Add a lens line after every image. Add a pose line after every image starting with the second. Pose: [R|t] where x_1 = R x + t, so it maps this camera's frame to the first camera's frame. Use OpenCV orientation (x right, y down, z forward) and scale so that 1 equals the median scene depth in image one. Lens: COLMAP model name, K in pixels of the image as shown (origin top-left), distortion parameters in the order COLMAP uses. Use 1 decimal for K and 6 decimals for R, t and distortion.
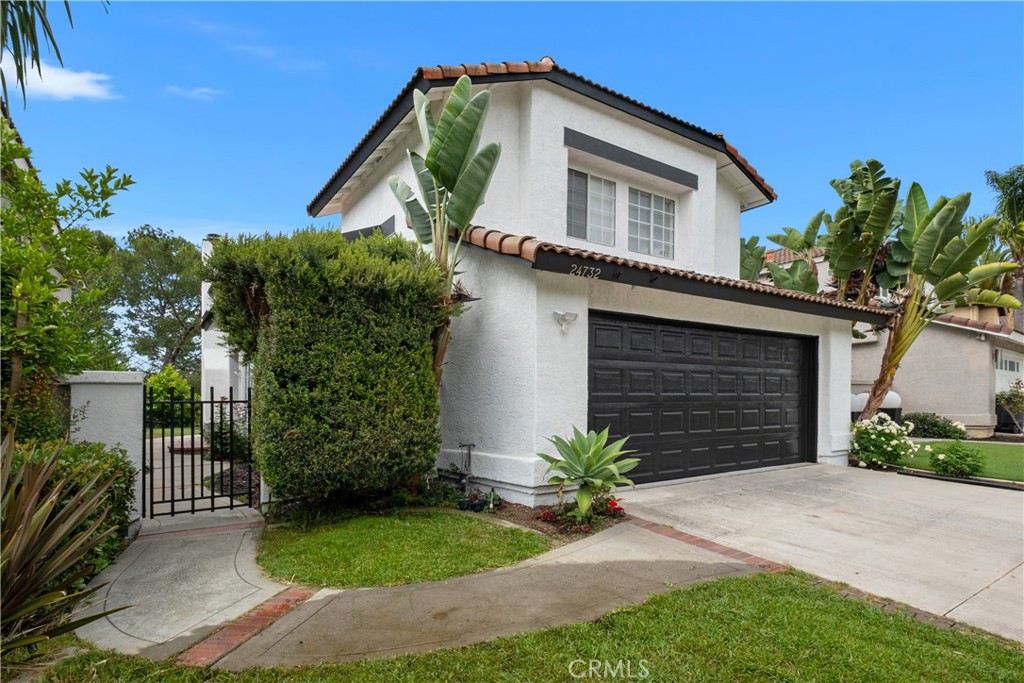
lens RADIAL K [[489.7, 0, 552.0], [0, 489.7, 362.4], [0, 0, 1]] dist [0.000242, 0.000377]
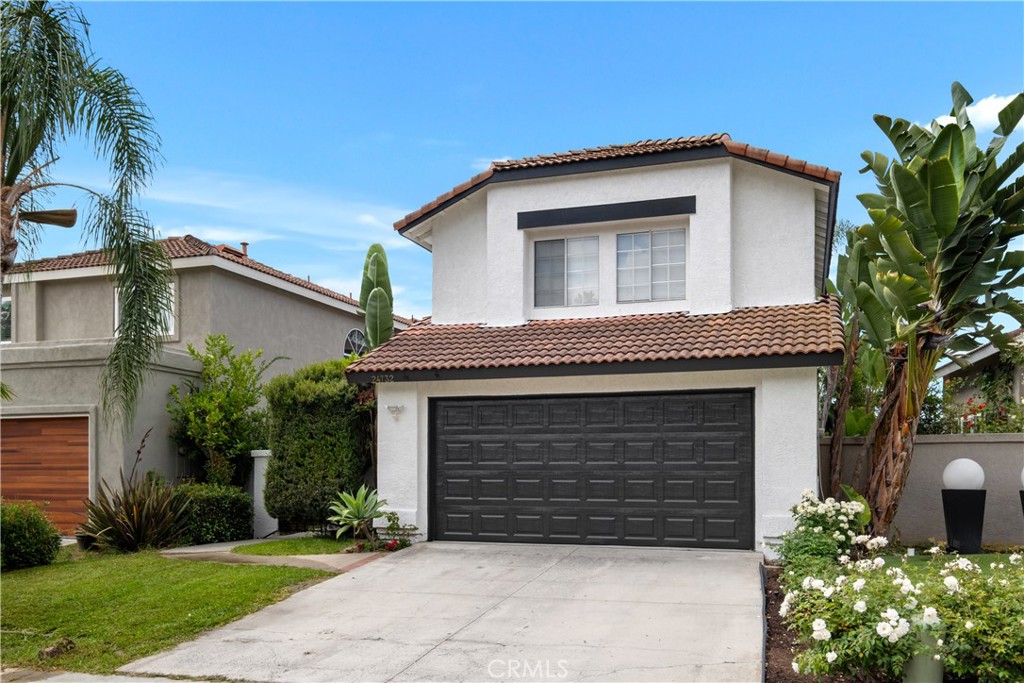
lens RADIAL K [[807.3, 0, 513.0], [0, 807.3, 346.3], [0, 0, 1]] dist [-0.019678, 0.023427]
pose [[0.606620, -0.108166, -0.787599, 1.561709], [0.061040, 0.994113, -0.089514, -0.031640], [0.792645, 0.006226, 0.609651, -0.106208]]
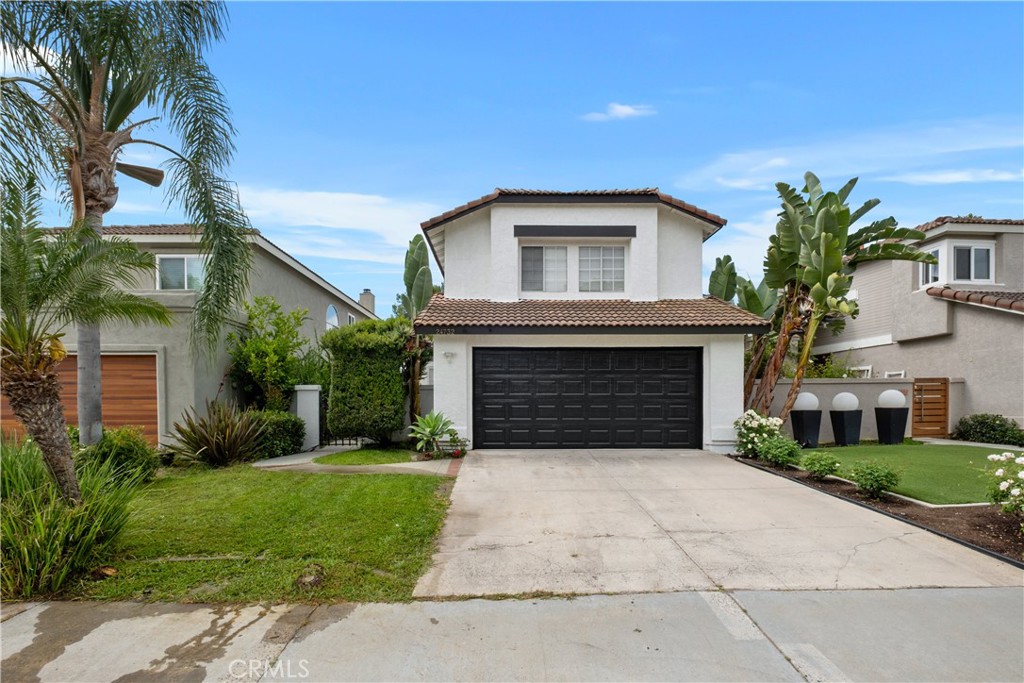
lens RADIAL K [[457.0, 0, 514.6], [0, 457.0, 357.1], [0, 0, 1]] dist [-0.002446, -0.001051]
pose [[0.829130, -0.044597, -0.557274, 0.930943], [0.038643, 0.999001, -0.022453, -0.023102], [0.557719, -0.002918, 0.830025, -0.256441]]
